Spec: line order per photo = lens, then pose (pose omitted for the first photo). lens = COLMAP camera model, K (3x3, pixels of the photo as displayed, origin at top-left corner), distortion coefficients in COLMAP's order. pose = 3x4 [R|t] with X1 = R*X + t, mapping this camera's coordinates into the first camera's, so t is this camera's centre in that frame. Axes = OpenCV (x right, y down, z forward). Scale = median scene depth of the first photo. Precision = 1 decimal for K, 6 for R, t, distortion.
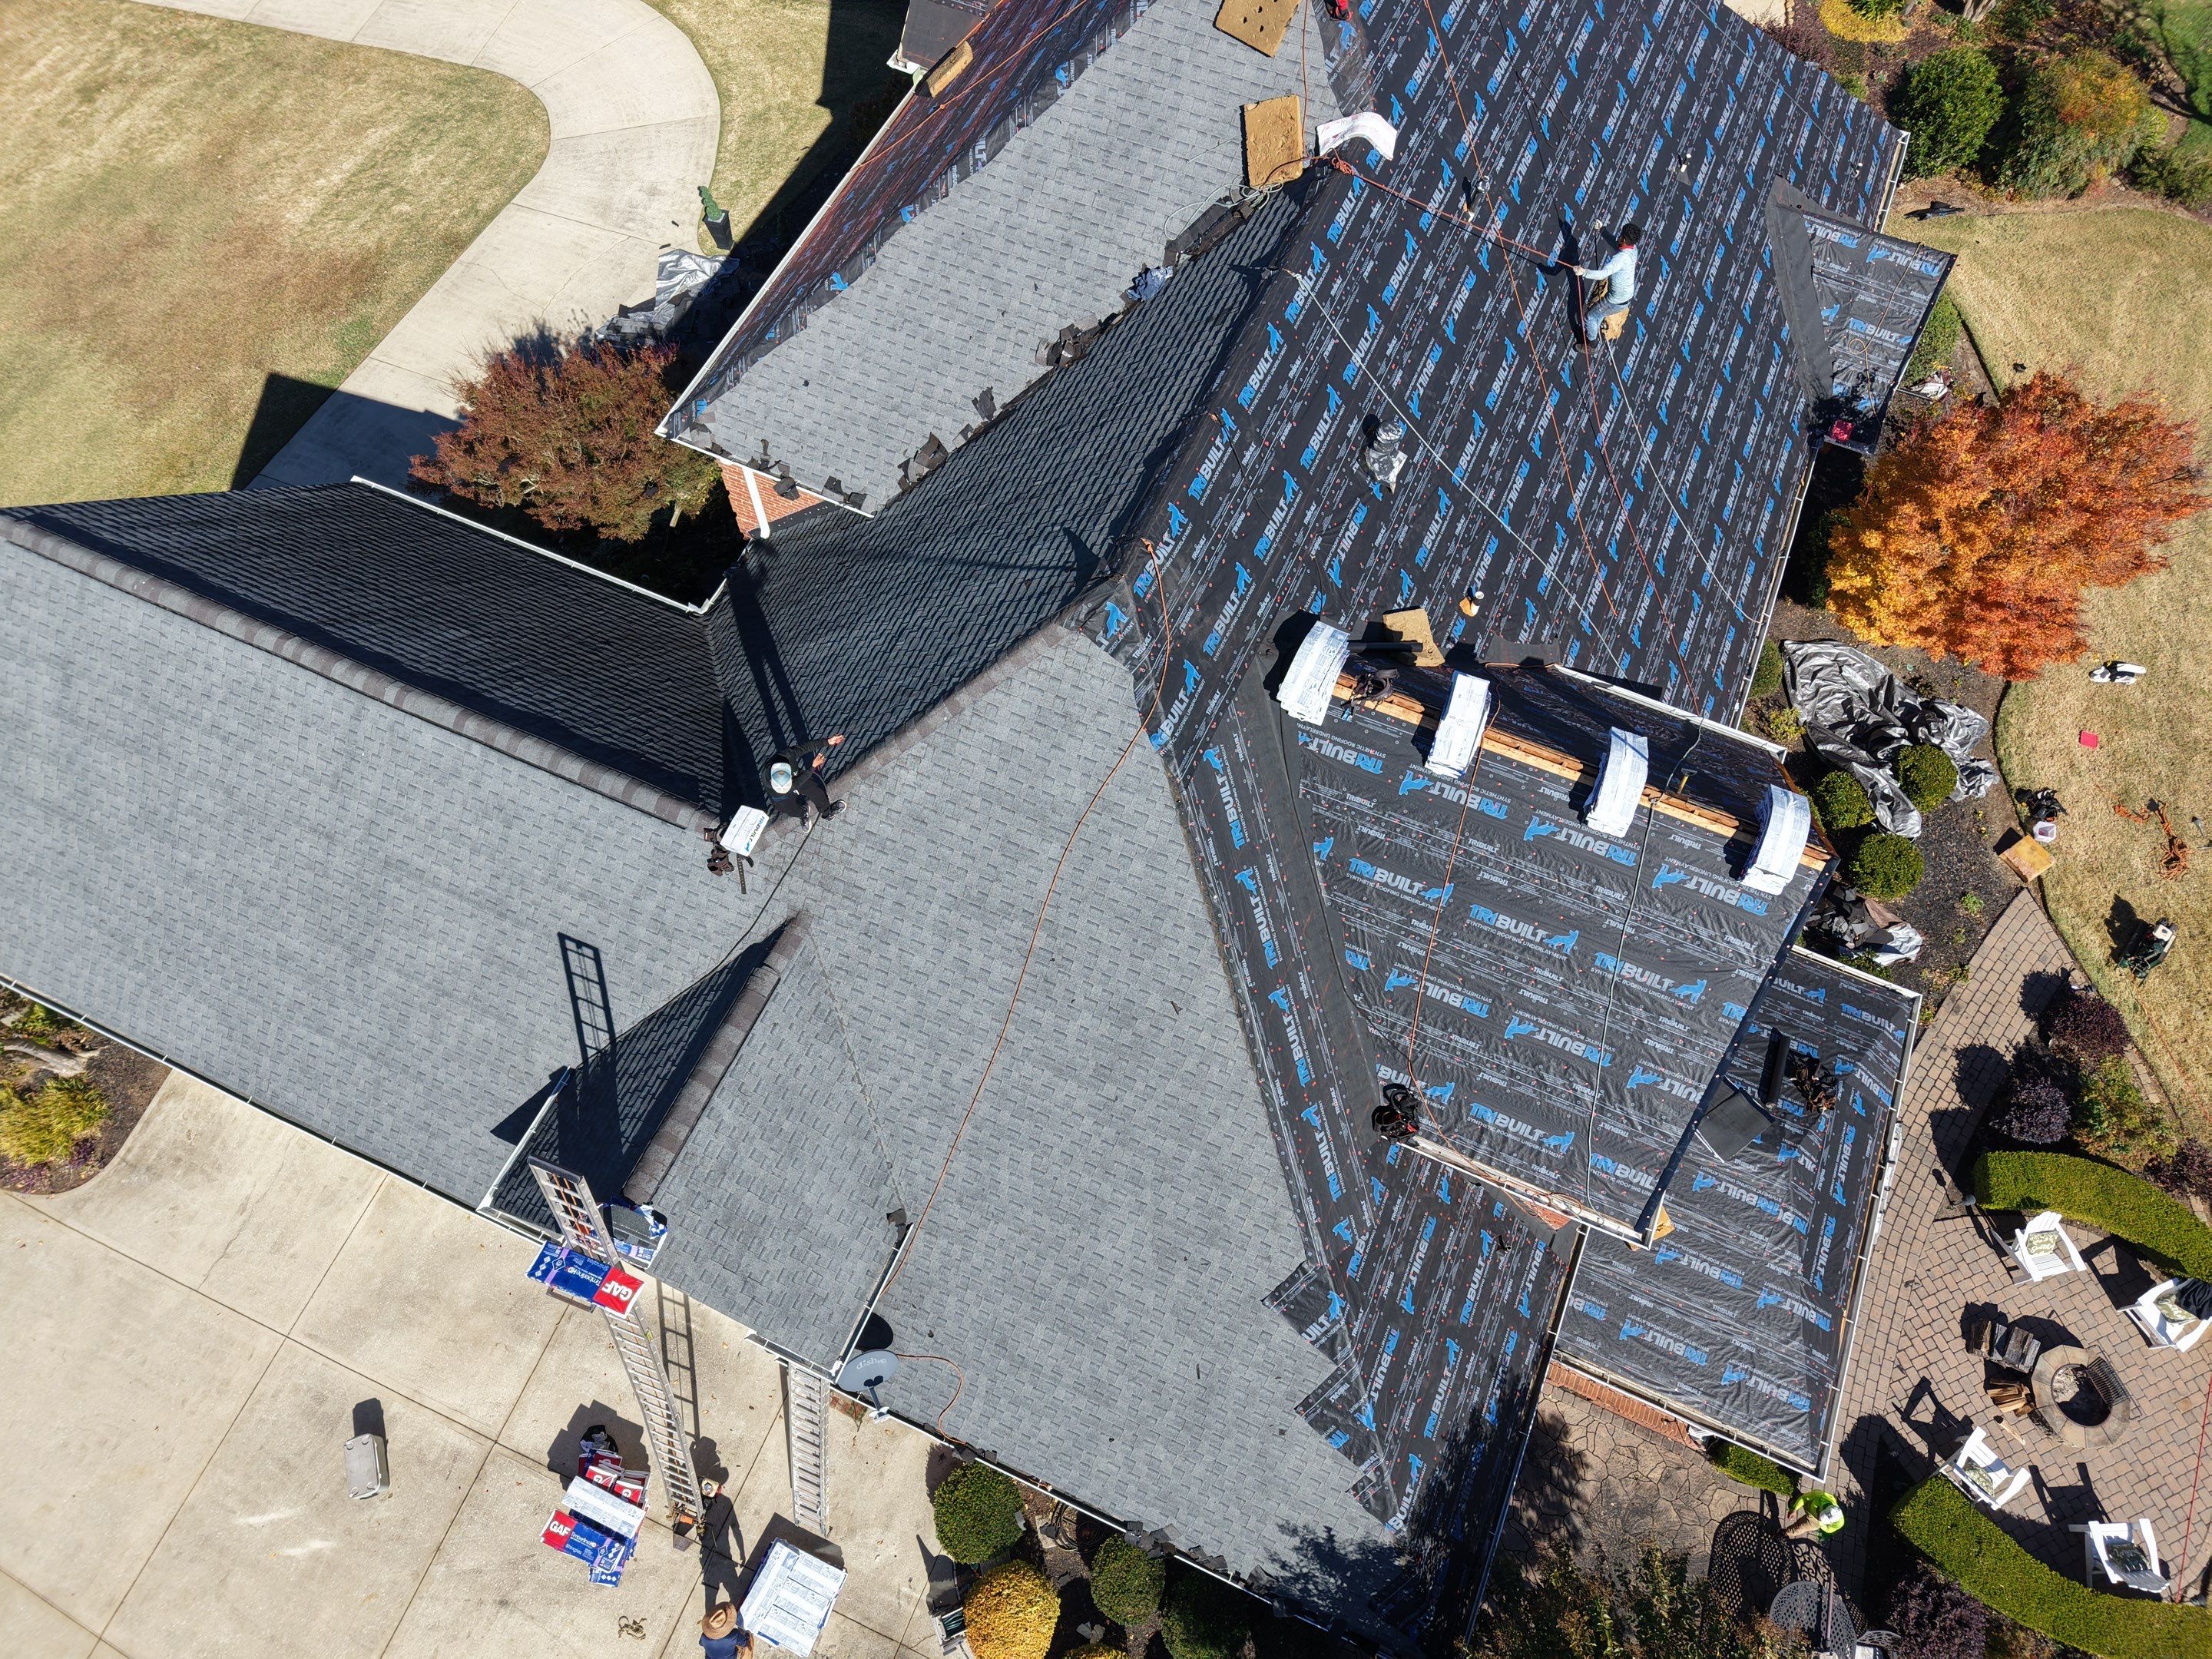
lens RADIAL K [[1505.7, 0, 1116.9], [0, 1505.7, 794.6], [0, 0, 1]] dist [0.002239, -0.001769]
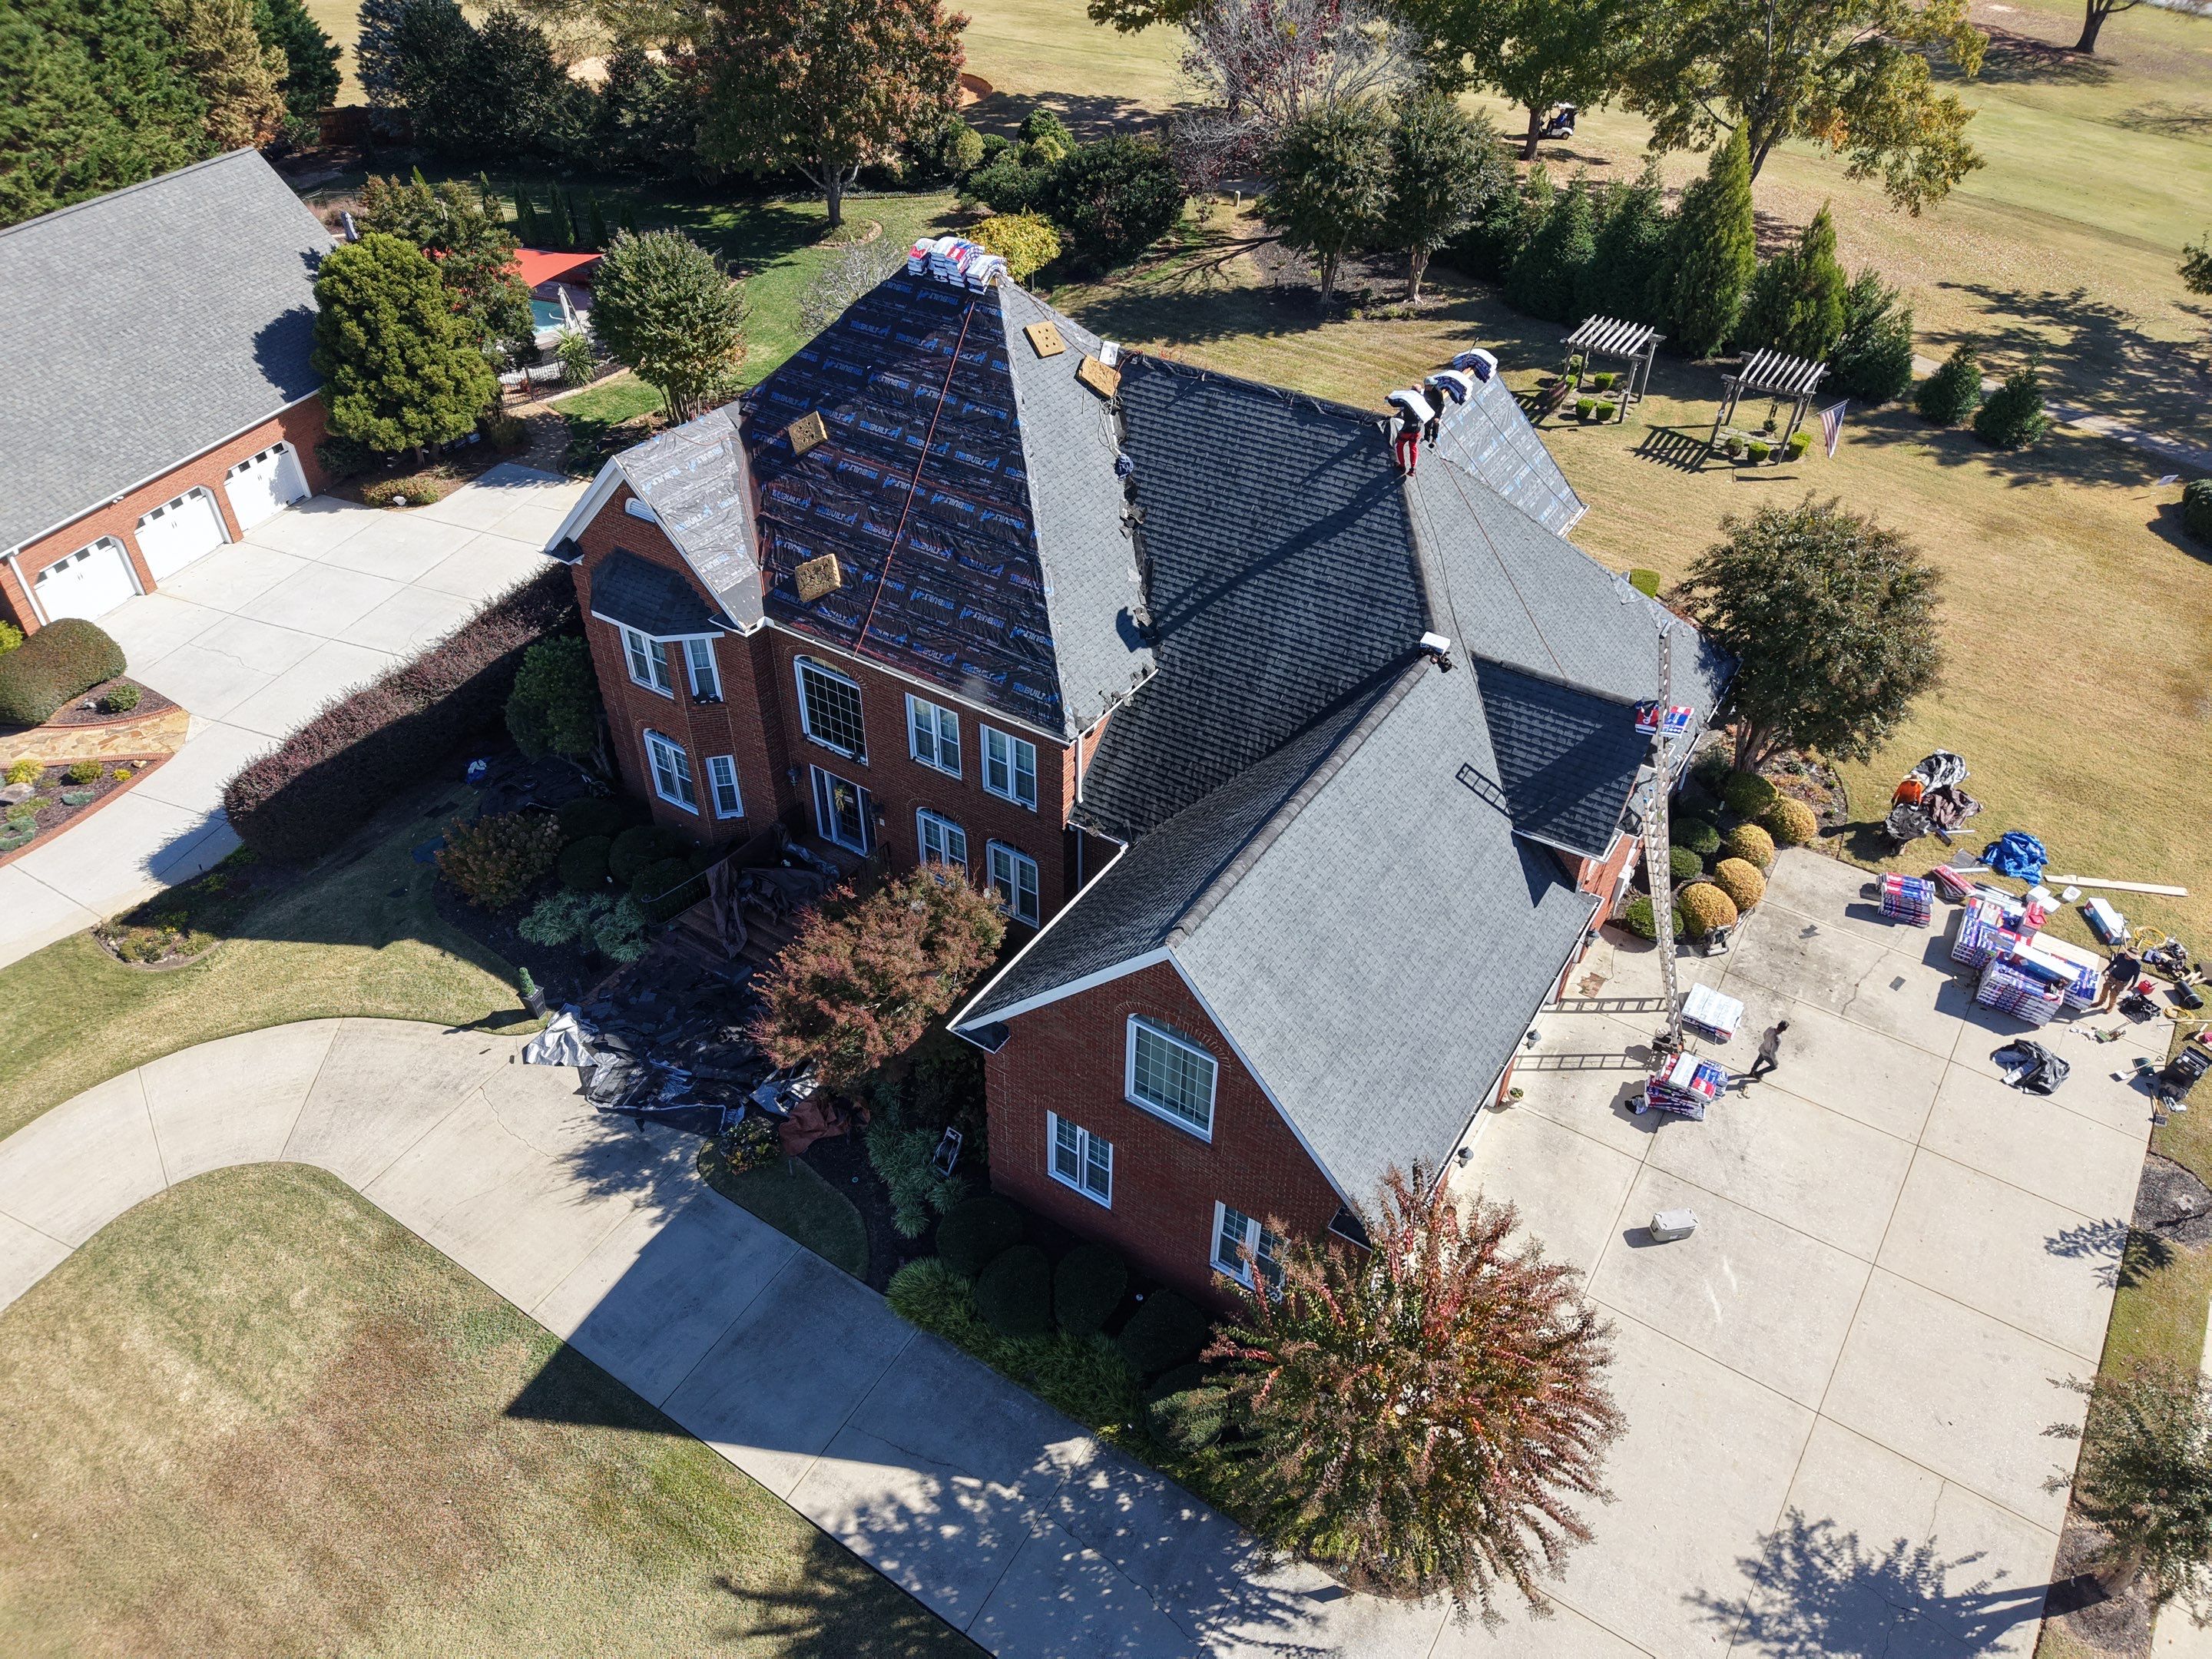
lens RADIAL K [[1505.7, 0, 1116.9], [0, 1505.7, 794.6], [0, 0, 1]] dist [0.002239, -0.001769]
pose [[0.144168, -0.599085, 0.787599, -0.943015], [0.870474, 0.455311, 0.186994, -0.288351], [-0.470628, 0.658626, 0.587129, 0.112925]]
